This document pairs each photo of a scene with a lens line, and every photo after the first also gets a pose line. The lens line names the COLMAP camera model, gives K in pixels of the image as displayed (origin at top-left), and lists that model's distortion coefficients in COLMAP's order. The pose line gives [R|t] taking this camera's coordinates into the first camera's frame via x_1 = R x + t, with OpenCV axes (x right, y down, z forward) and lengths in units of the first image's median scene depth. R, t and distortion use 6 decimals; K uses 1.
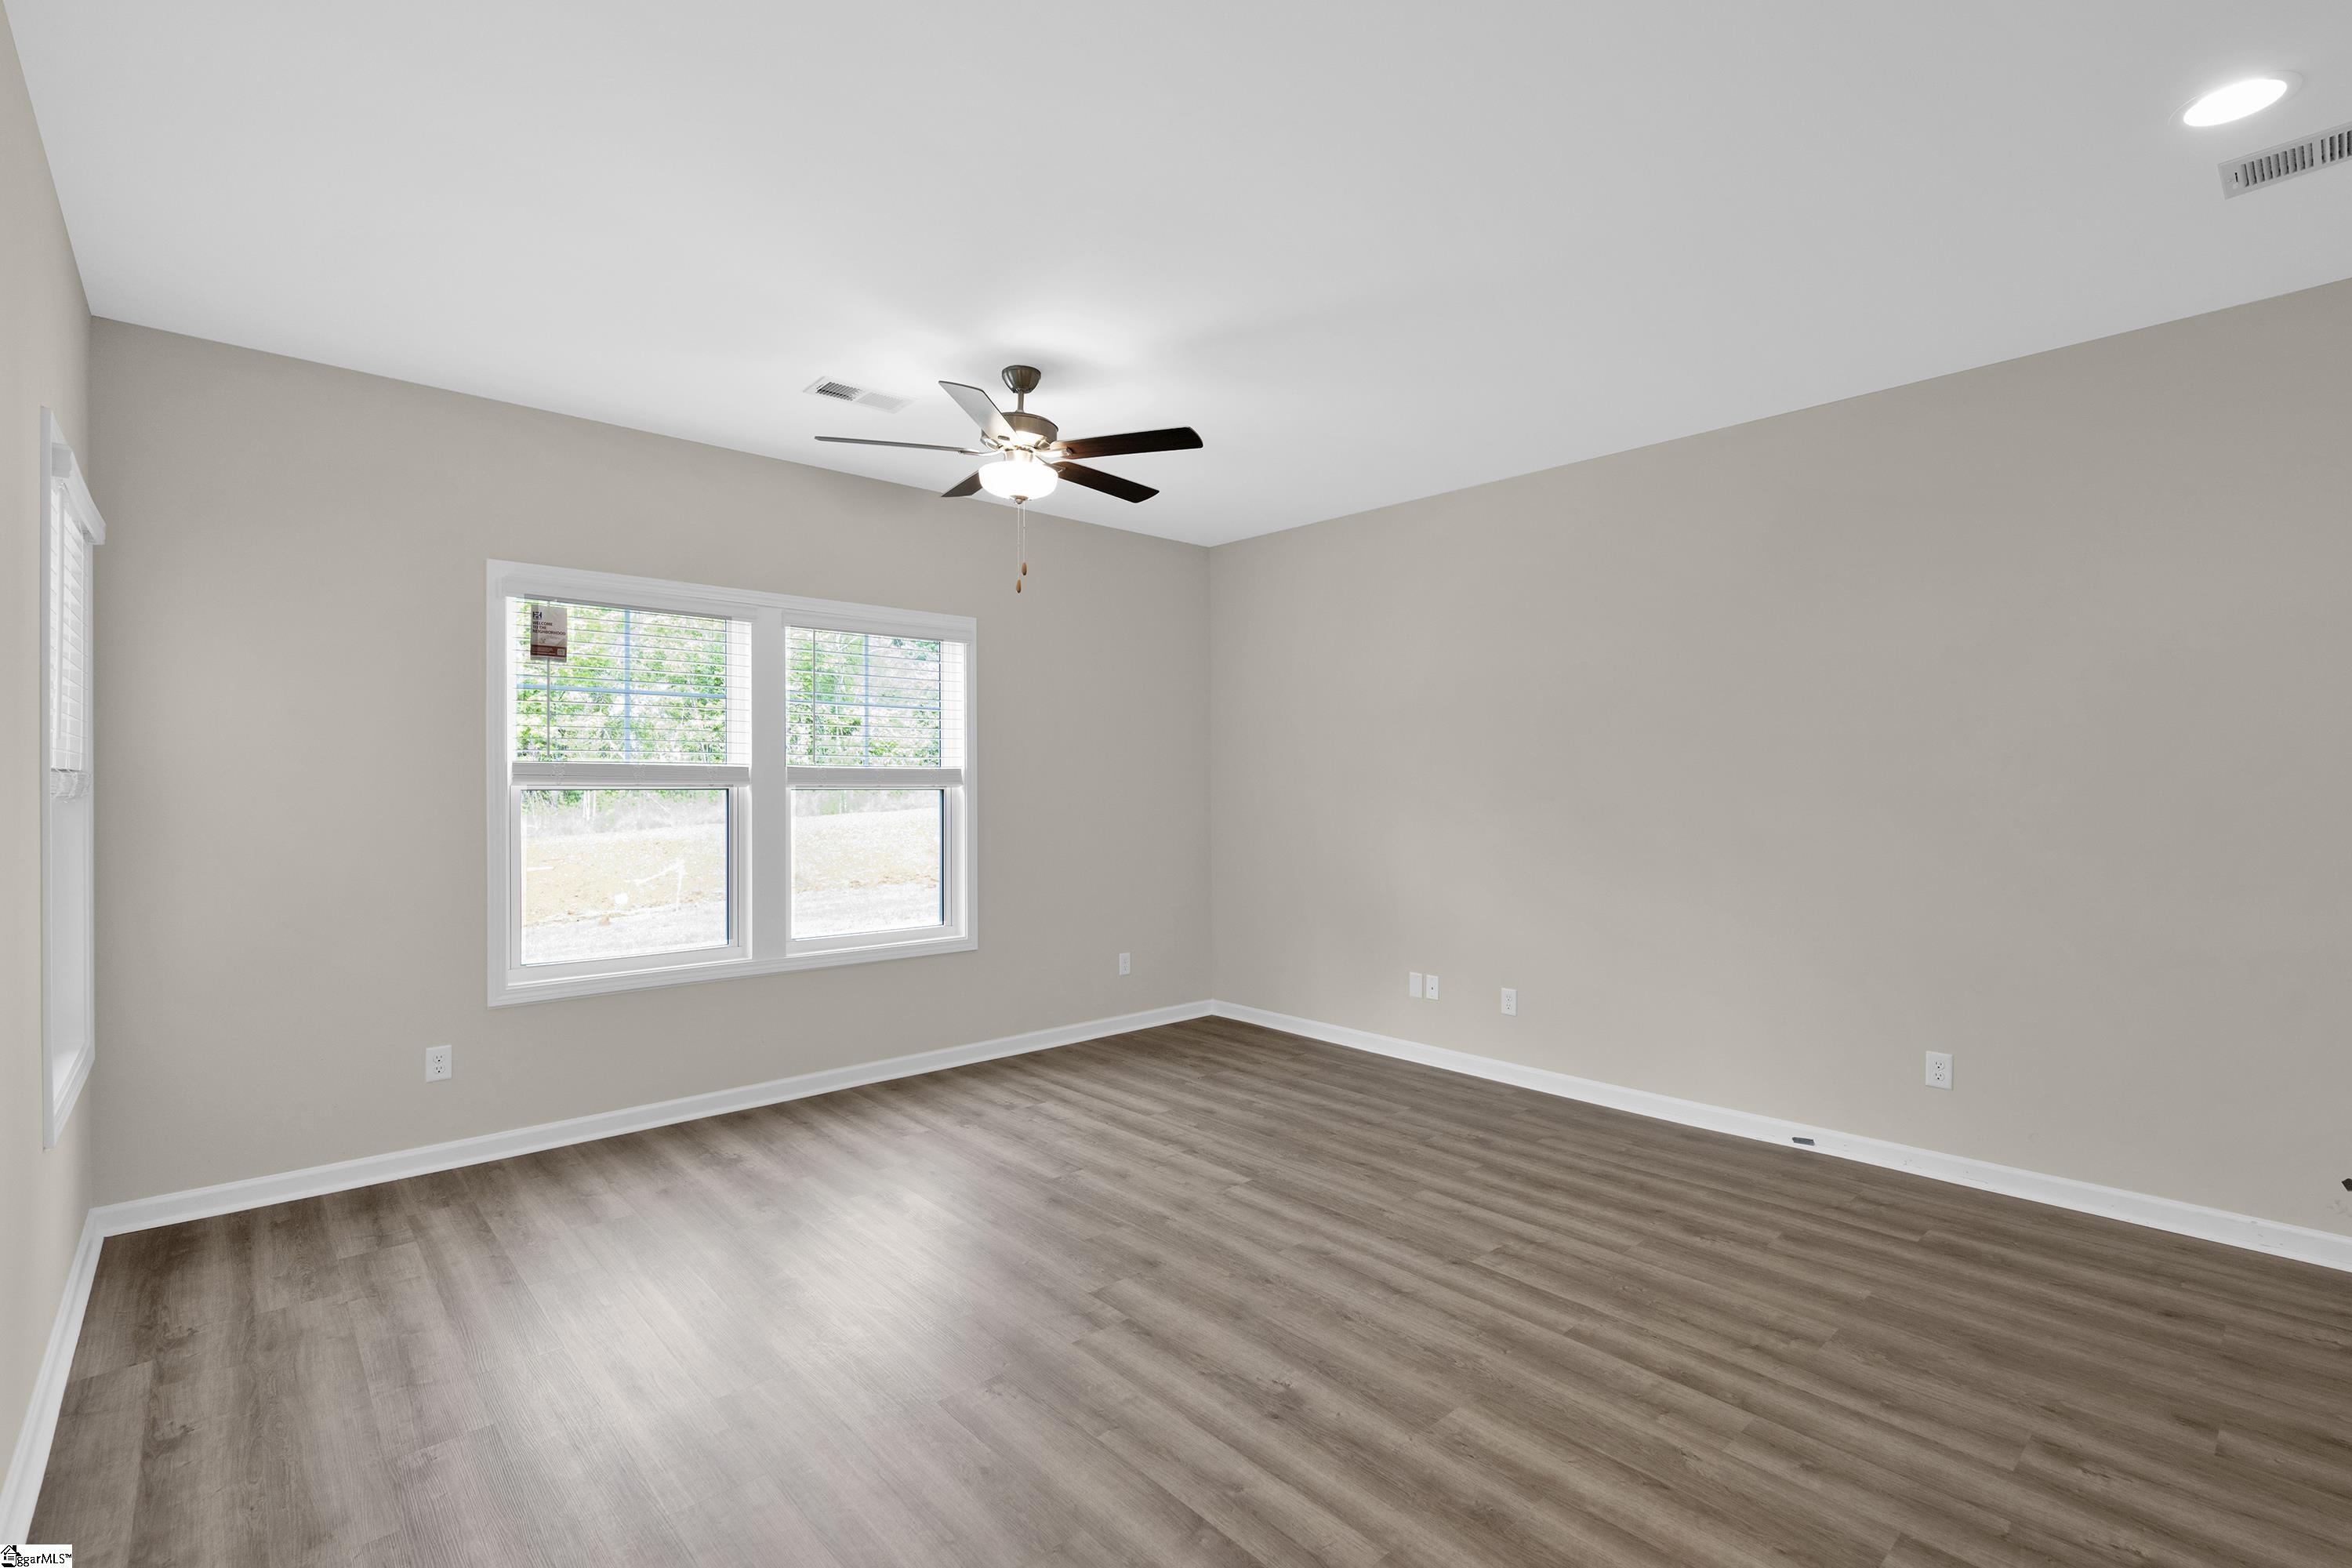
lens RADIAL K [[1053.7, 0, 1185.3], [0, 1053.7, 781.0], [0, 0, 1]] dist [-0.008185, 0.002402]
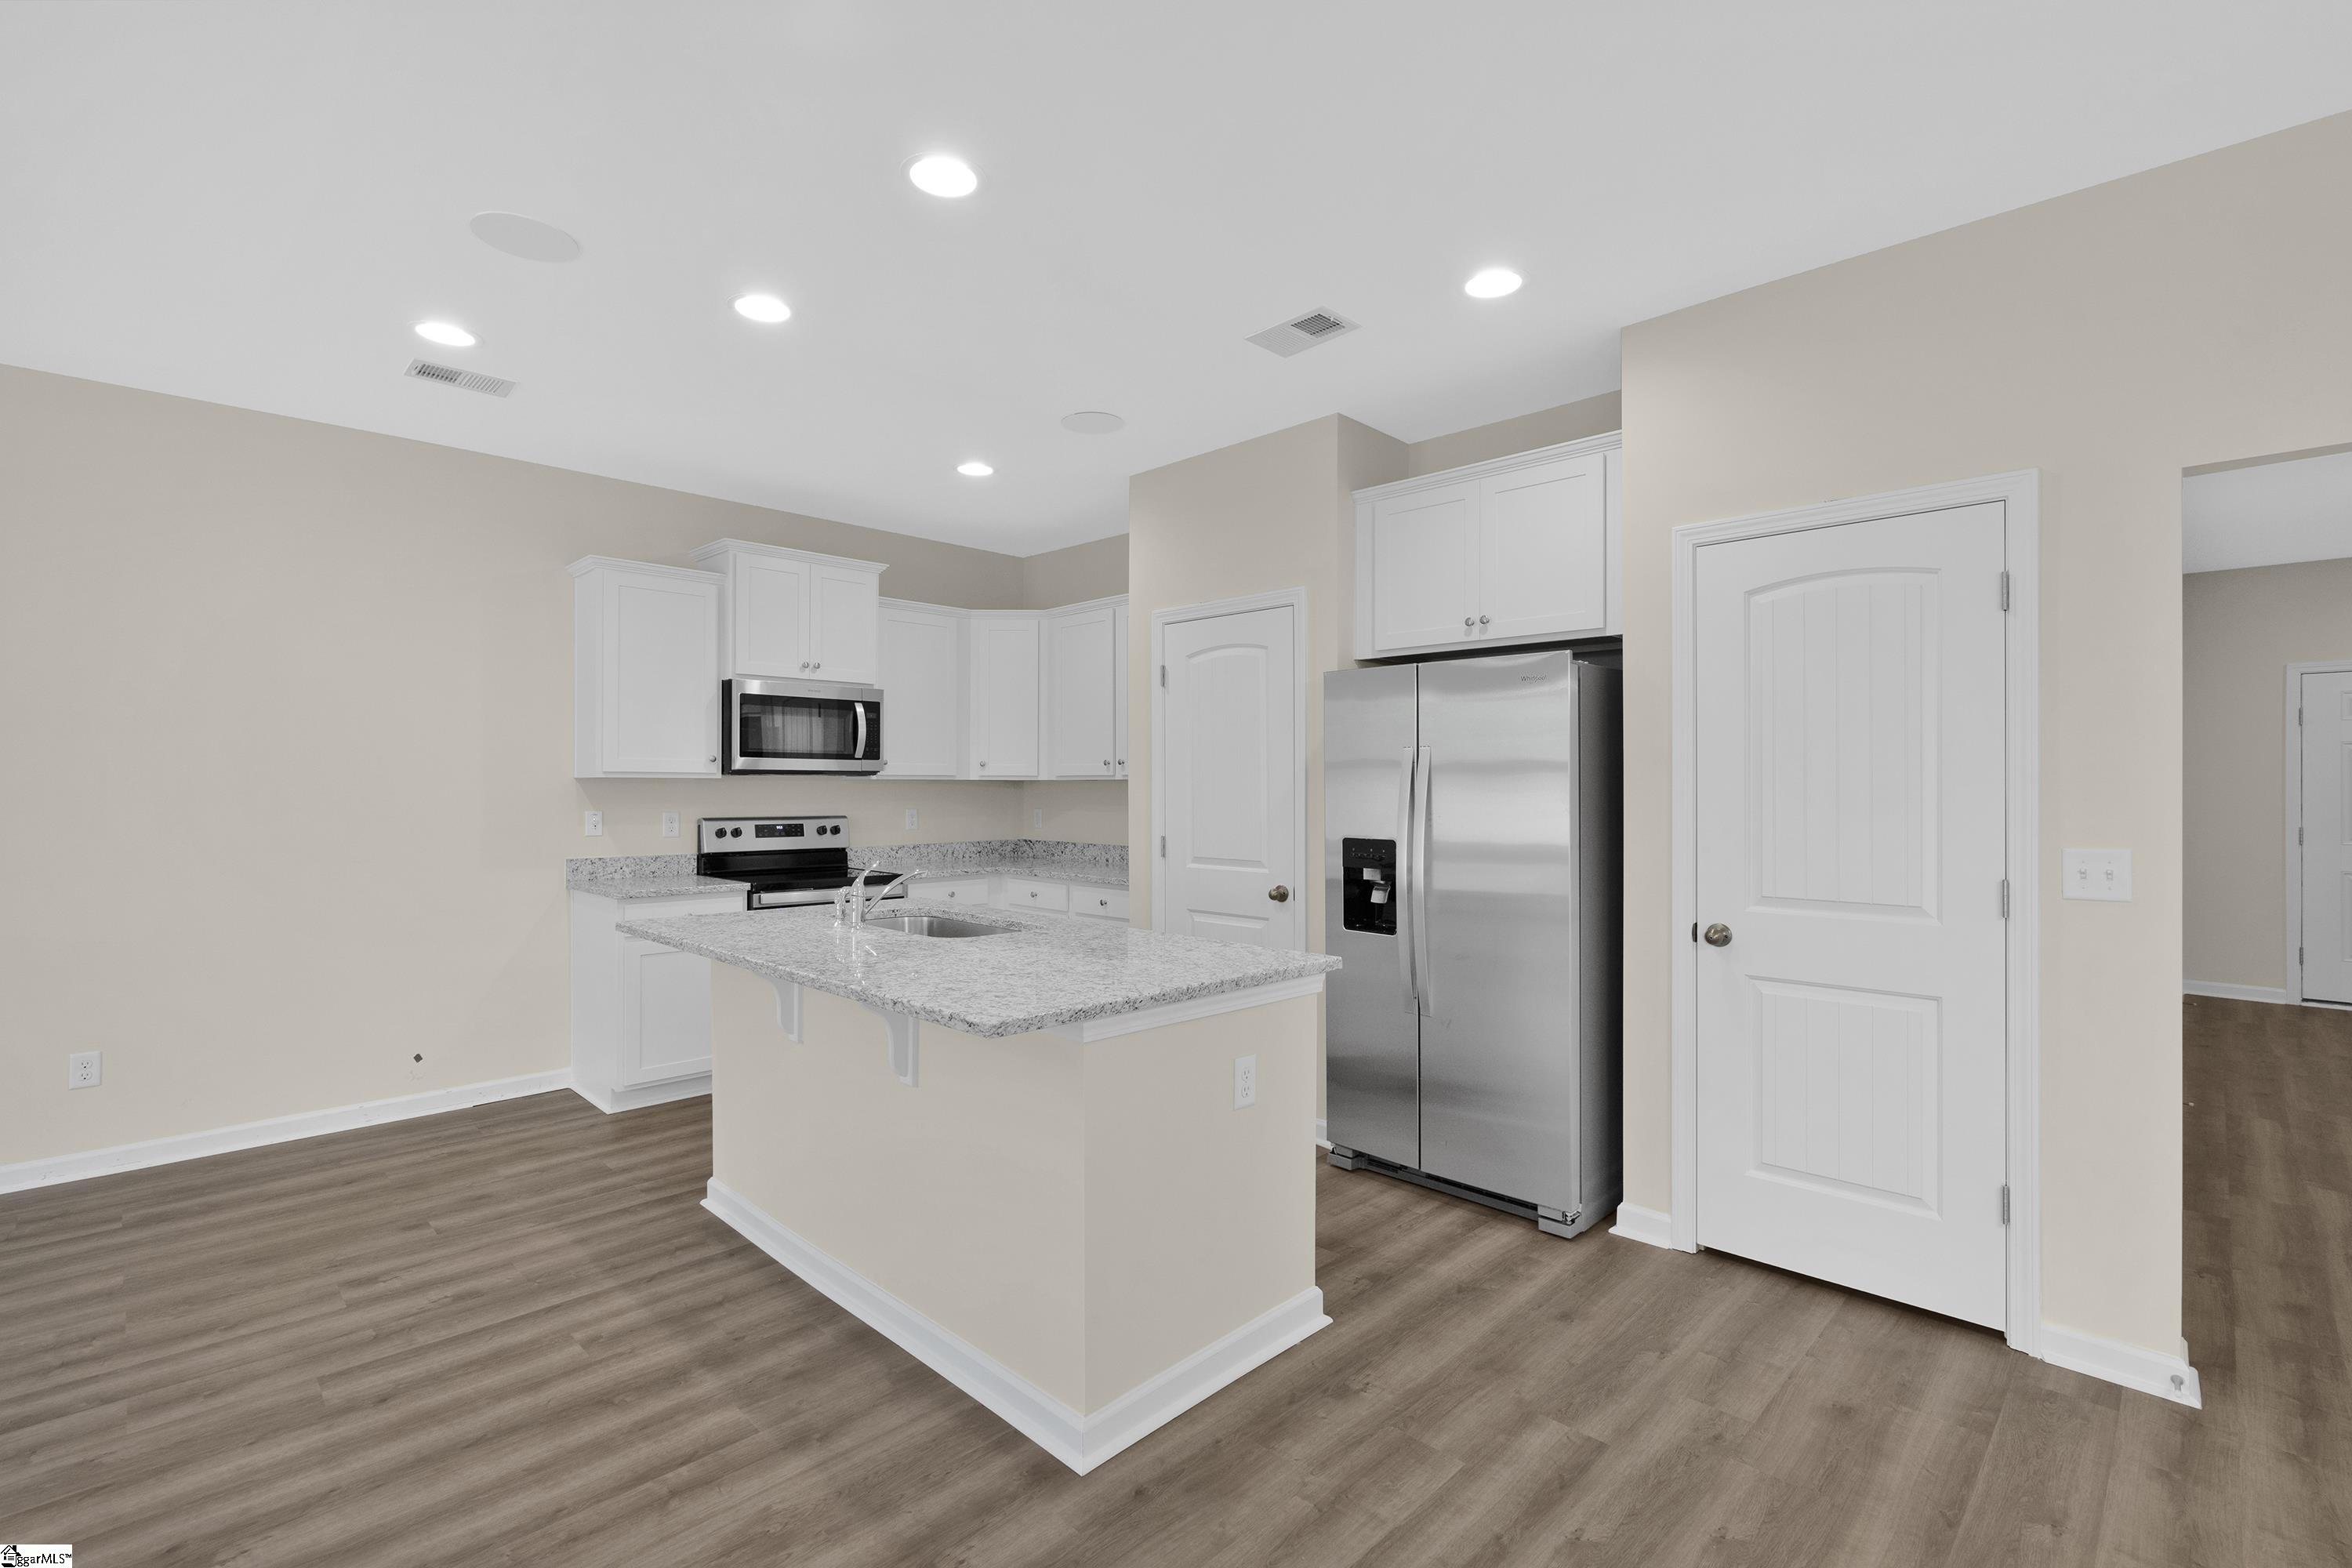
lens RADIAL K [[1053.7, 0, 1165.8], [0, 1053.7, 786.4], [0, 0, 1]] dist [-0.008185, 0.002402]
pose [[-0.048557, -0.001277, 0.998820, -0.408274], [-0.008474, 0.999964, 0.000867, -0.005686], [-0.998784, -0.008422, -0.048566, 0.026096]]
